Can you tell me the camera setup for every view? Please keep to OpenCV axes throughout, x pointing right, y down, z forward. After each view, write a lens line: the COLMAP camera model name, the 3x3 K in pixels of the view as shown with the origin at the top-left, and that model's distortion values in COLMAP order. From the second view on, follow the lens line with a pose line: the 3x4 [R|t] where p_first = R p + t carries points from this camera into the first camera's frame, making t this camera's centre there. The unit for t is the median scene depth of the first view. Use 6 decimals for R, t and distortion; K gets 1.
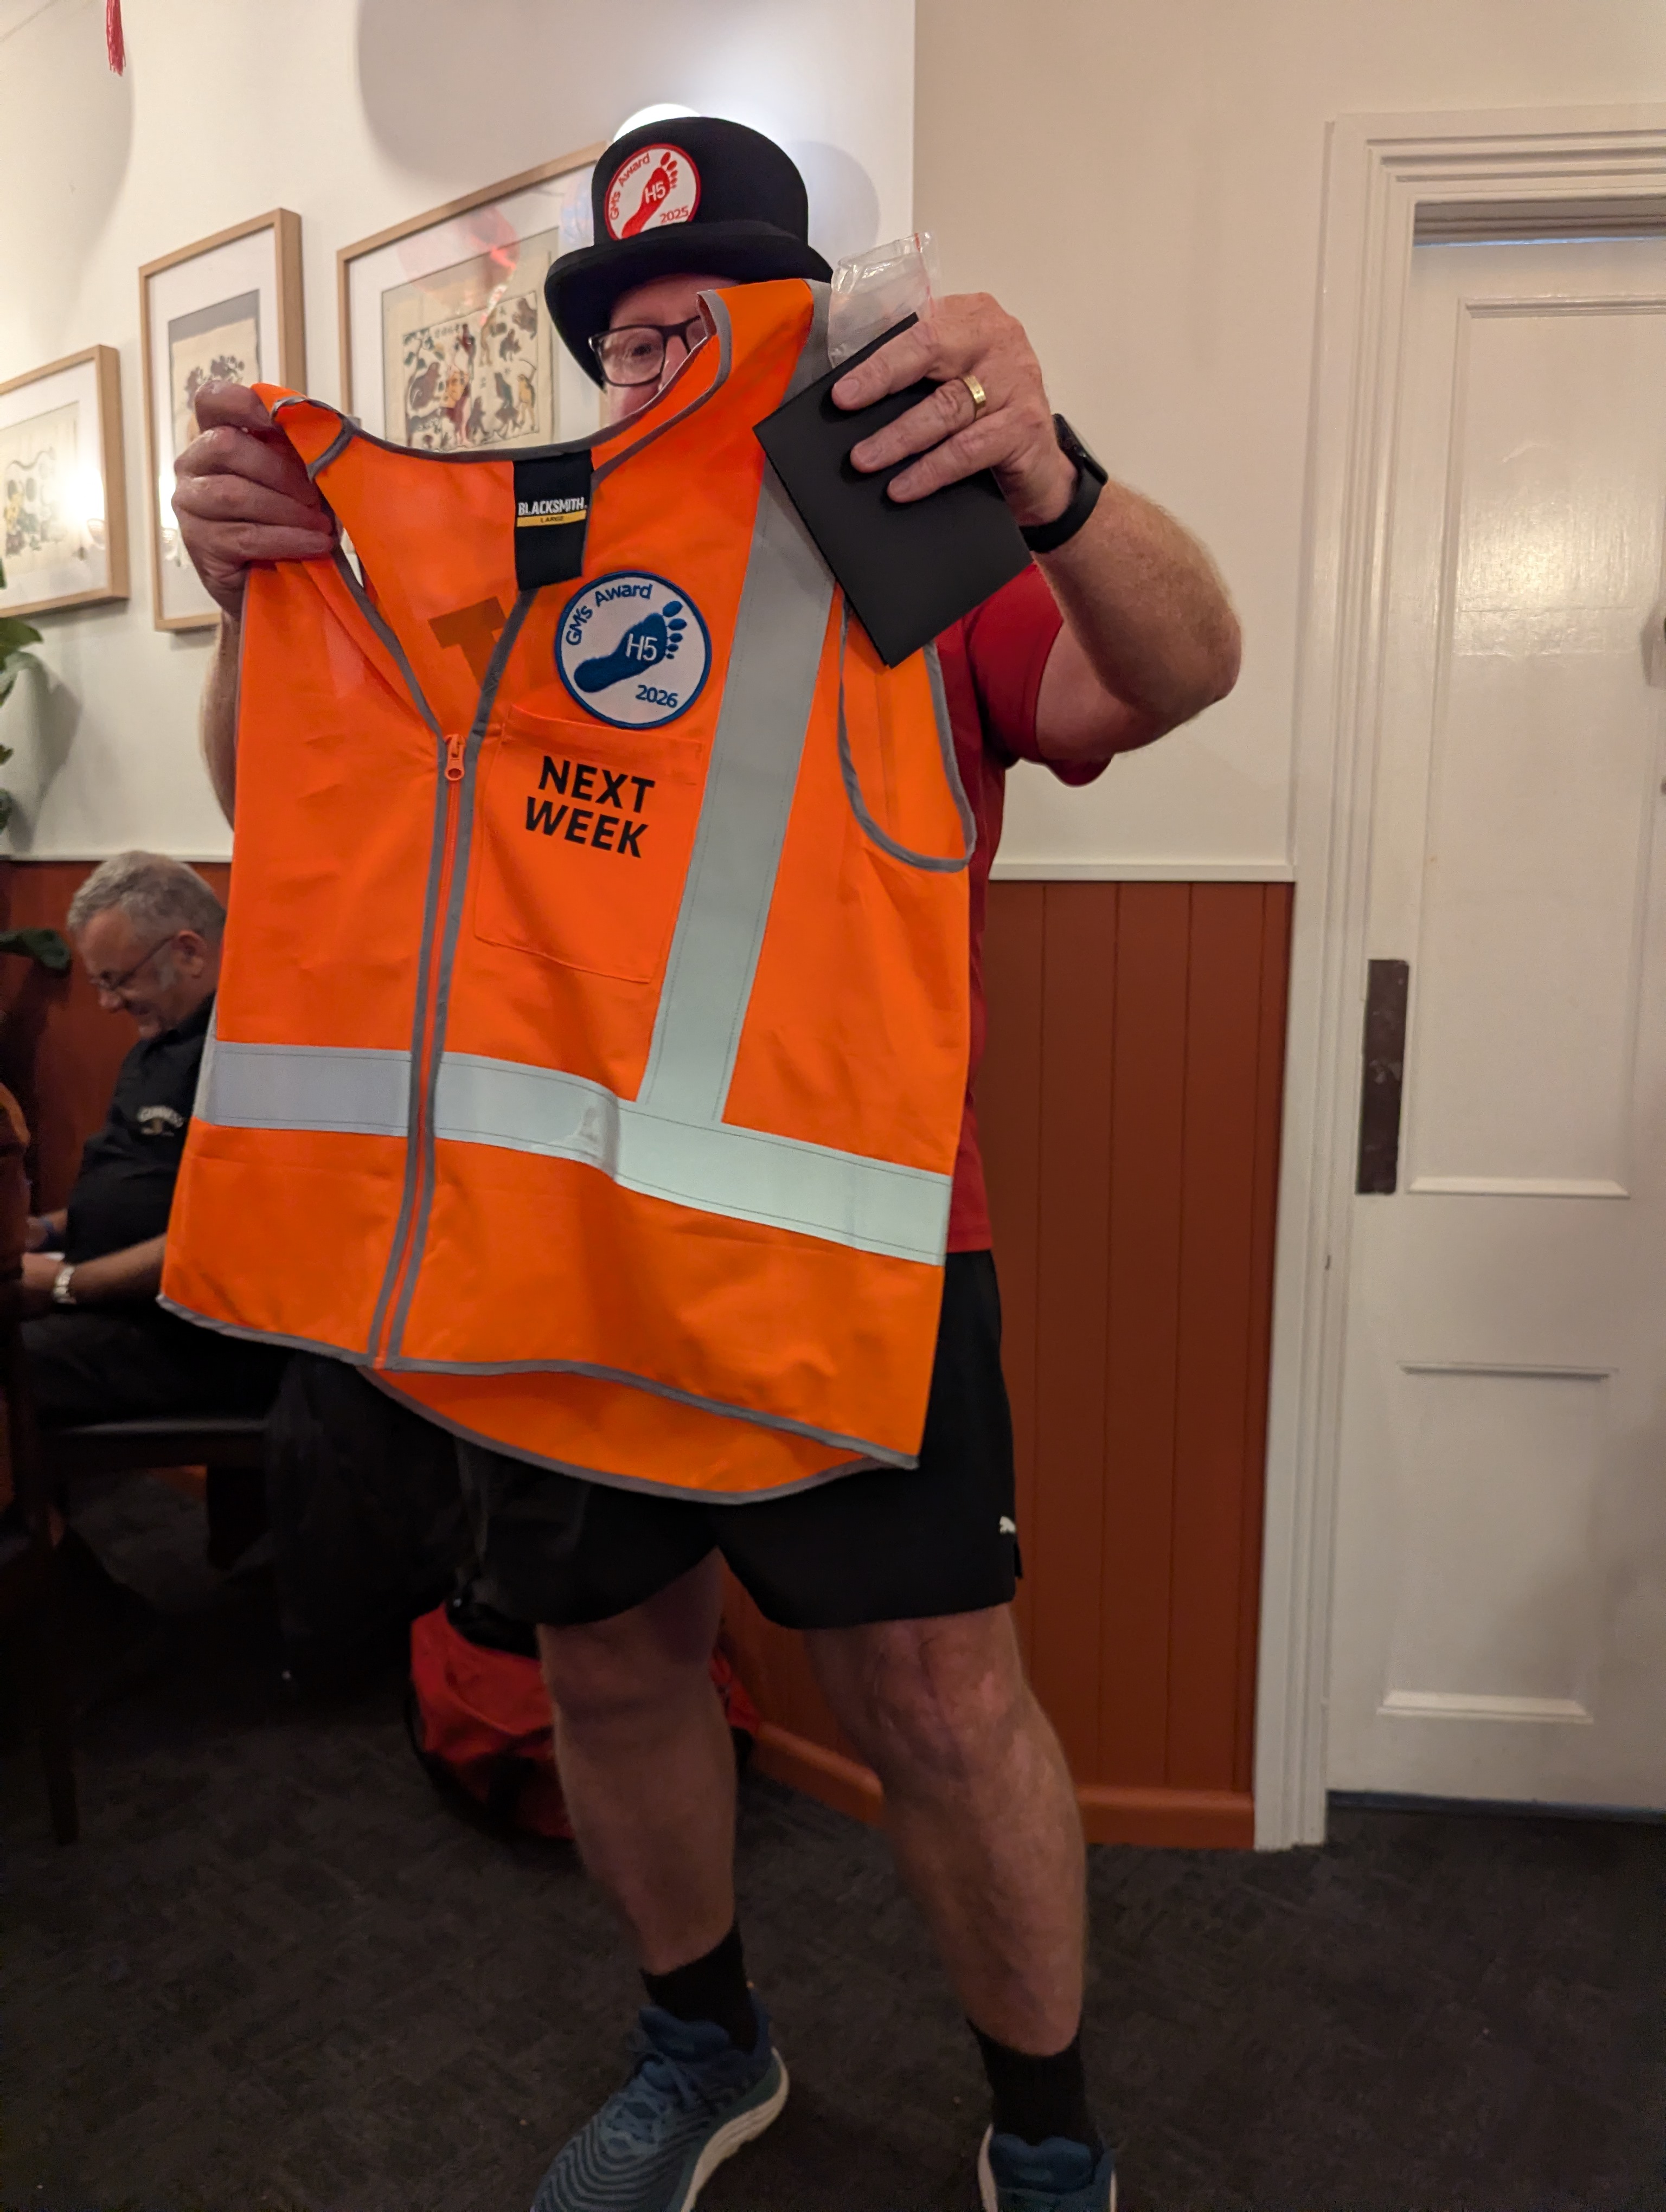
lens RADIAL K [[1559.4, 0, 821.2], [0, 1559.4, 1073.0], [0, 0, 1]] dist [0.027528, -0.013551]
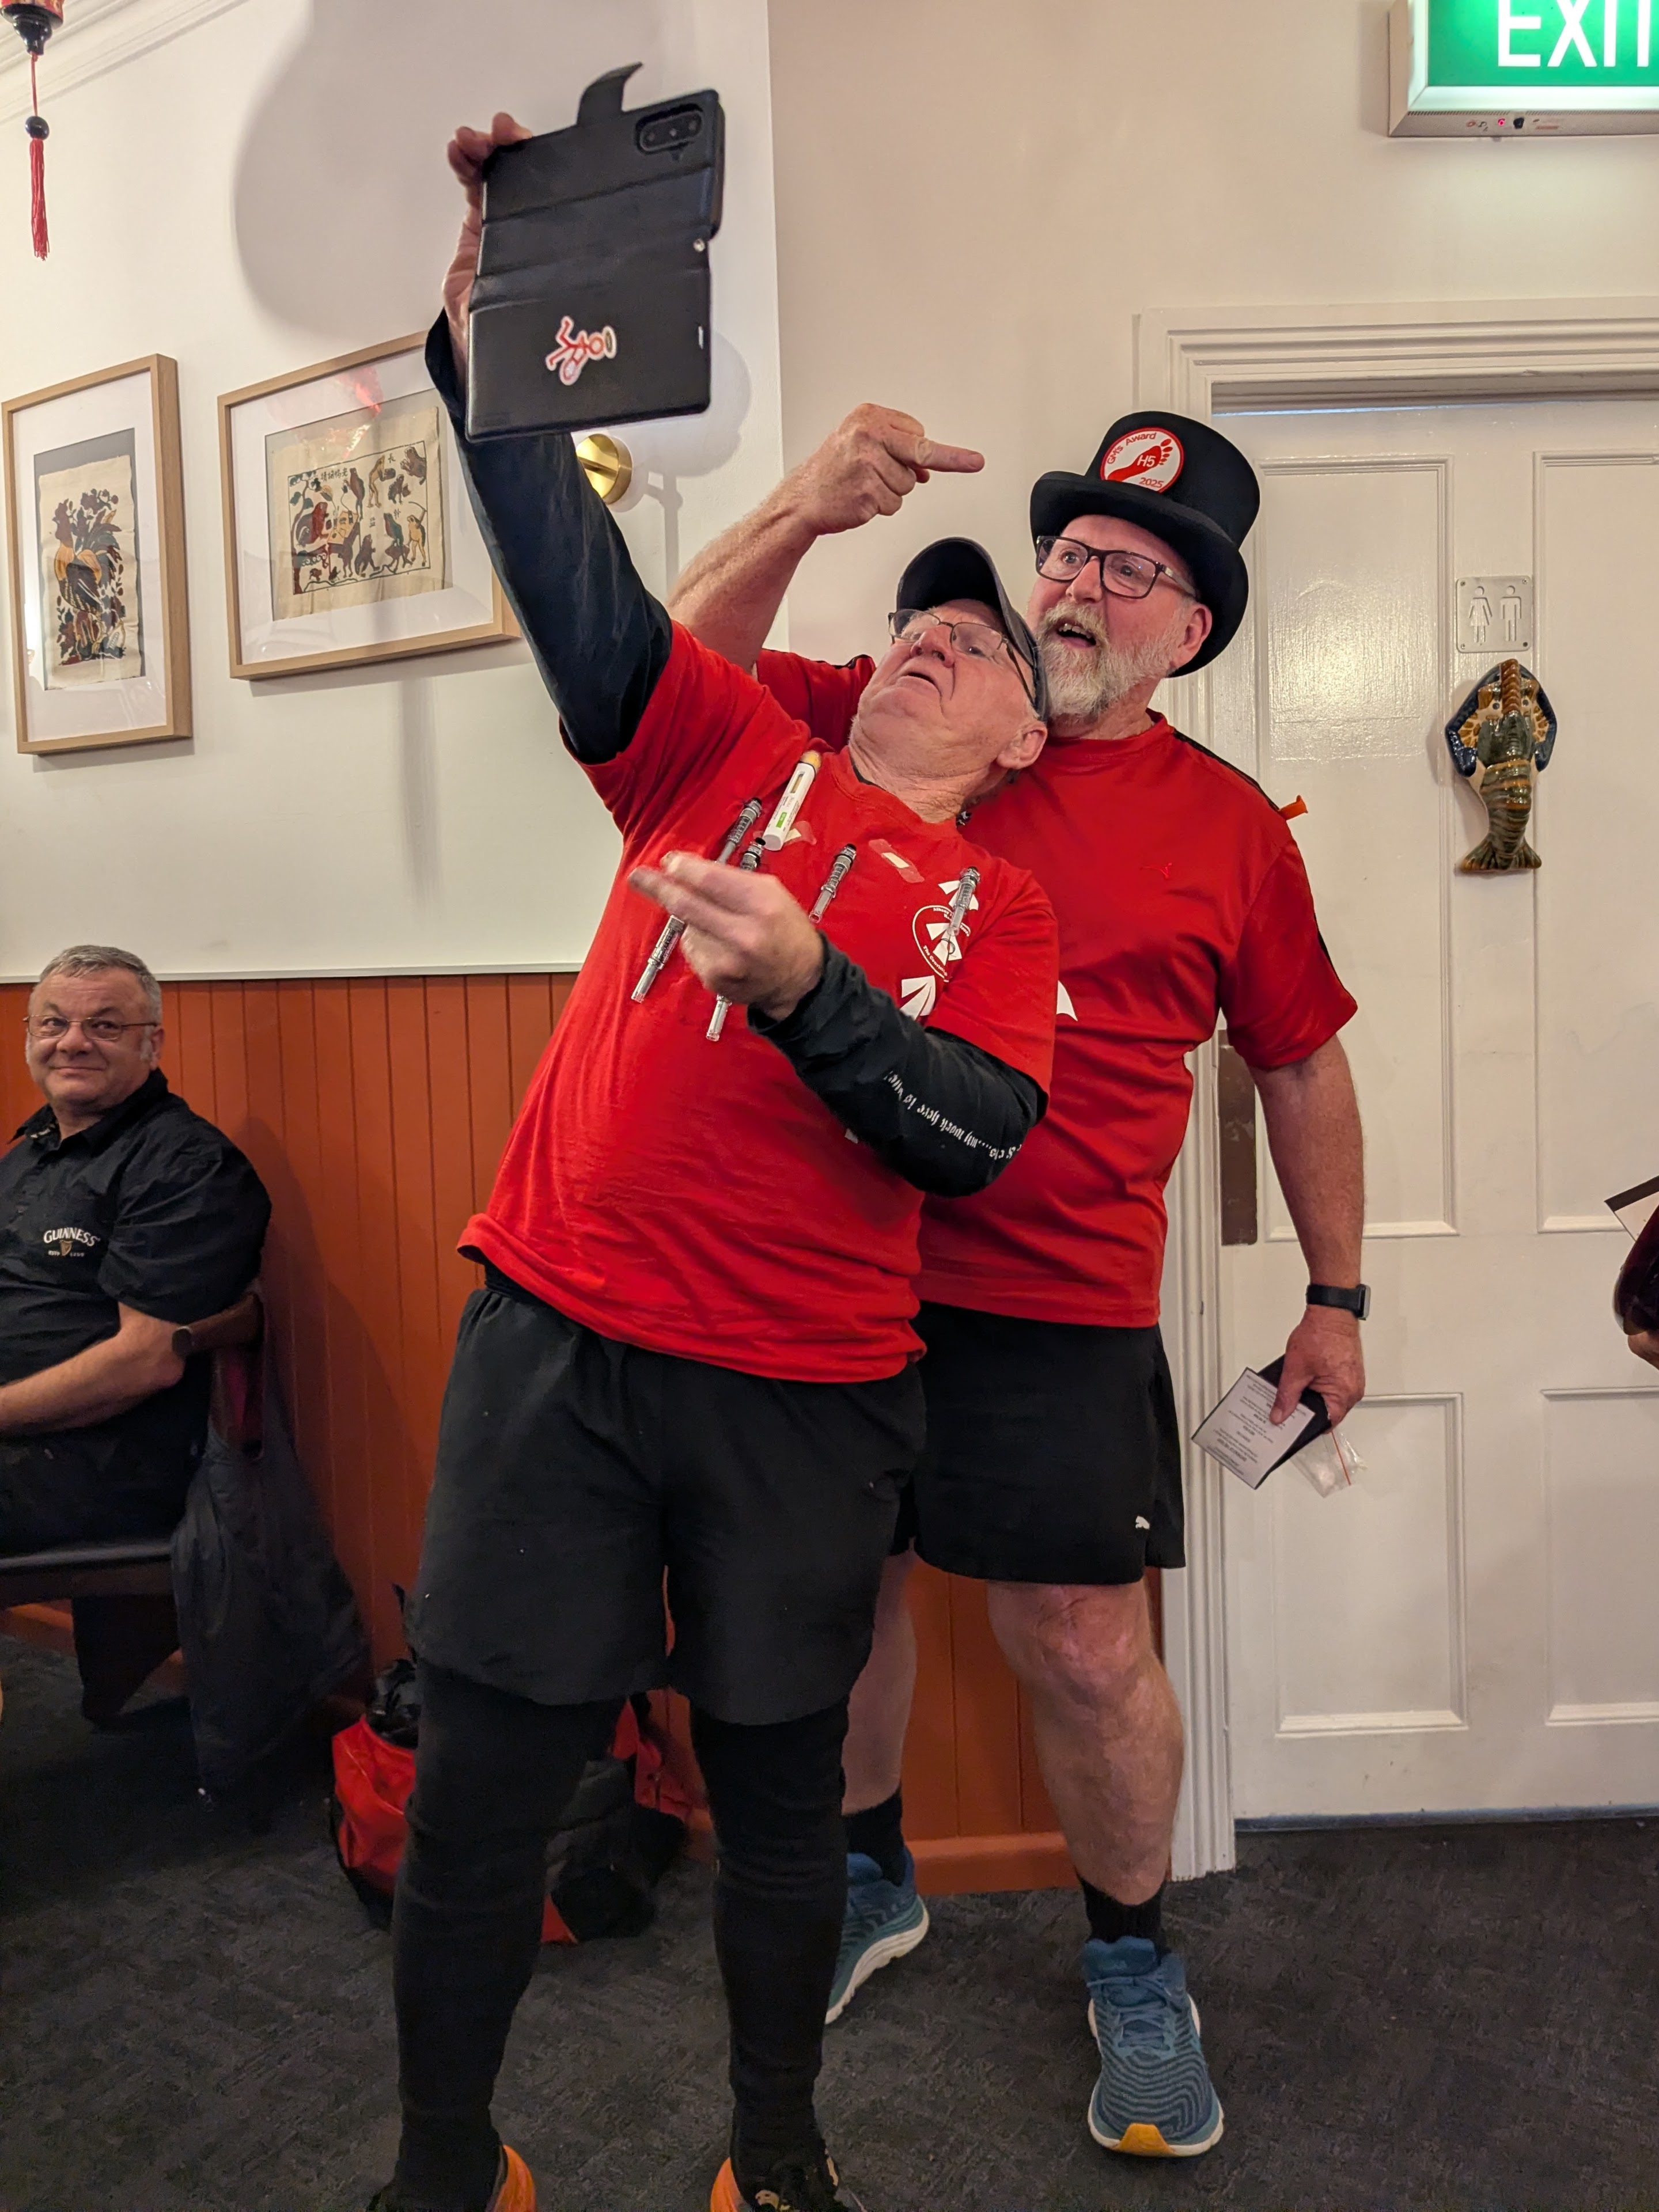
lens RADIAL K [[1745.2, 0, 846.6], [0, 1745.2, 1050.8], [0, 0, 1]] dist [0.039564, 0.009797]
pose [[0.991515, -0.041311, 0.123255, -0.061103], [0.051227, 0.995605, -0.078398, 0.023844], [-0.119474, 0.084047, 0.989273, -0.183662]]
